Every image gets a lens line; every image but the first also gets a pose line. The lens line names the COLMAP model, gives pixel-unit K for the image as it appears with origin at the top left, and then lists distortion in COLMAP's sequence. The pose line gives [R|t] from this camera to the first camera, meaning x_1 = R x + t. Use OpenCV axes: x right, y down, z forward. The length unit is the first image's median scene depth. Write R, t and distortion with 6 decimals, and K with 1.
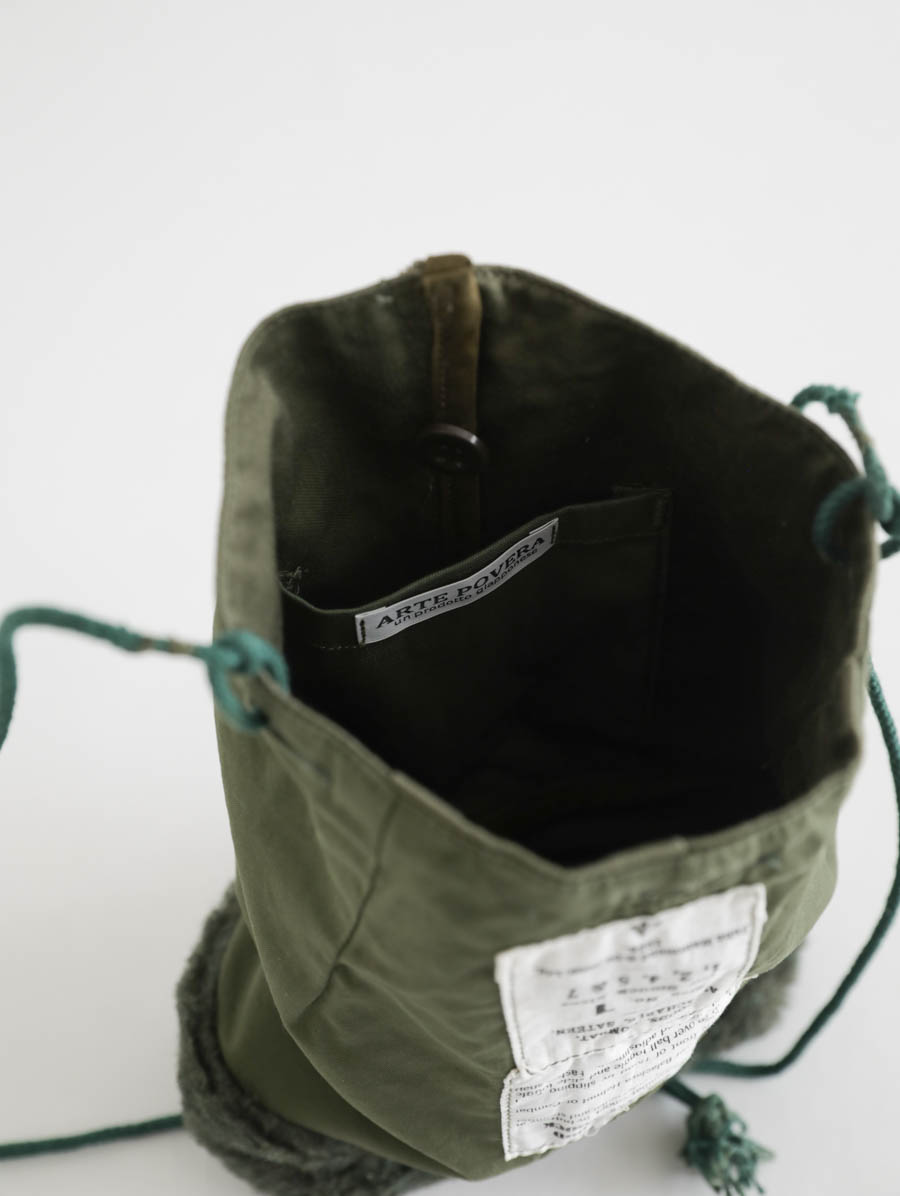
lens RADIAL K [[1673.6, 0, 450.0], [0, 1673.6, 598.0], [0, 0, 1]] dist [0.019005, -0.011335]
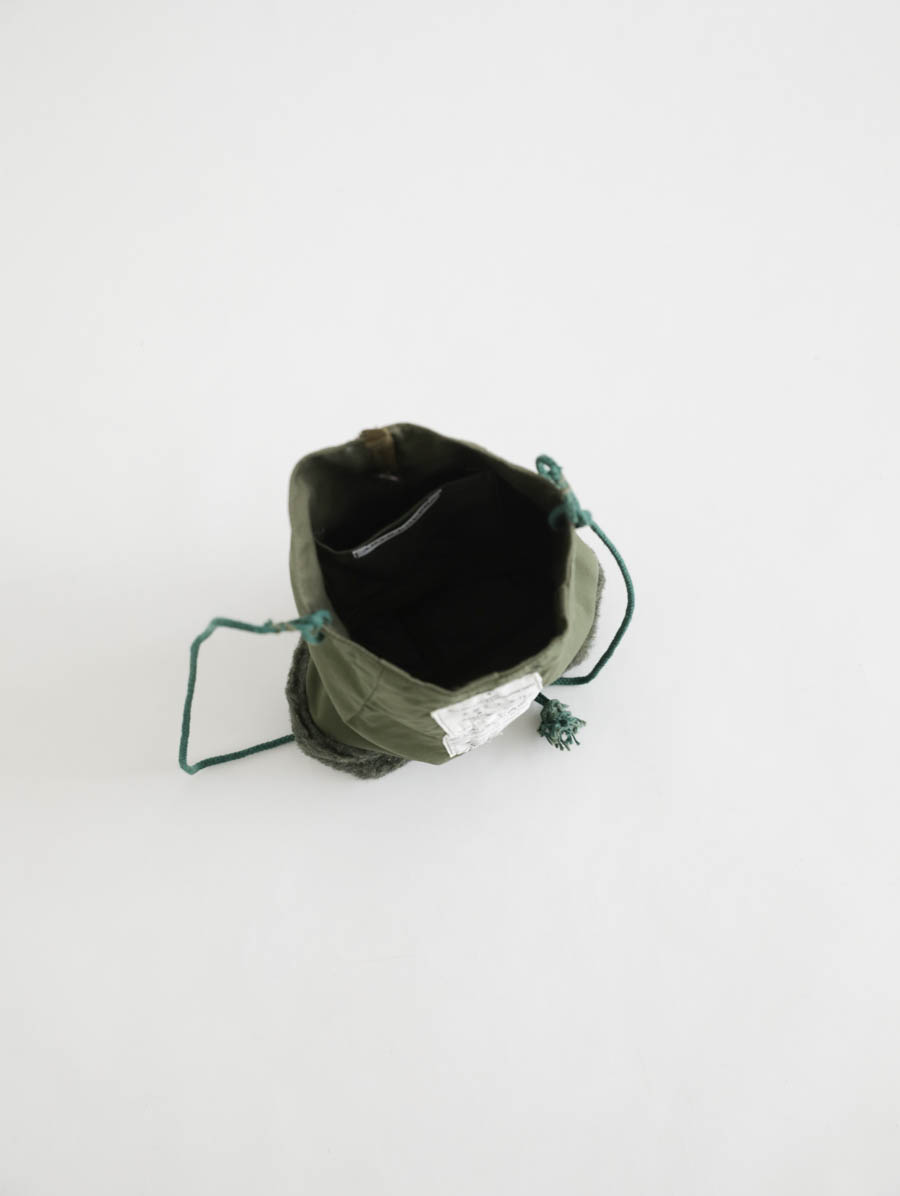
lens RADIAL K [[1673.6, 0, 450.0], [0, 1673.6, 598.0], [0, 0, 1]] dist [0.019005, -0.011335]
pose [[0.993848, -0.110226, -0.010785, 0.086234], [0.106663, 0.926389, 0.361145, -0.705557], [-0.029817, -0.360074, 0.932447, -1.051536]]
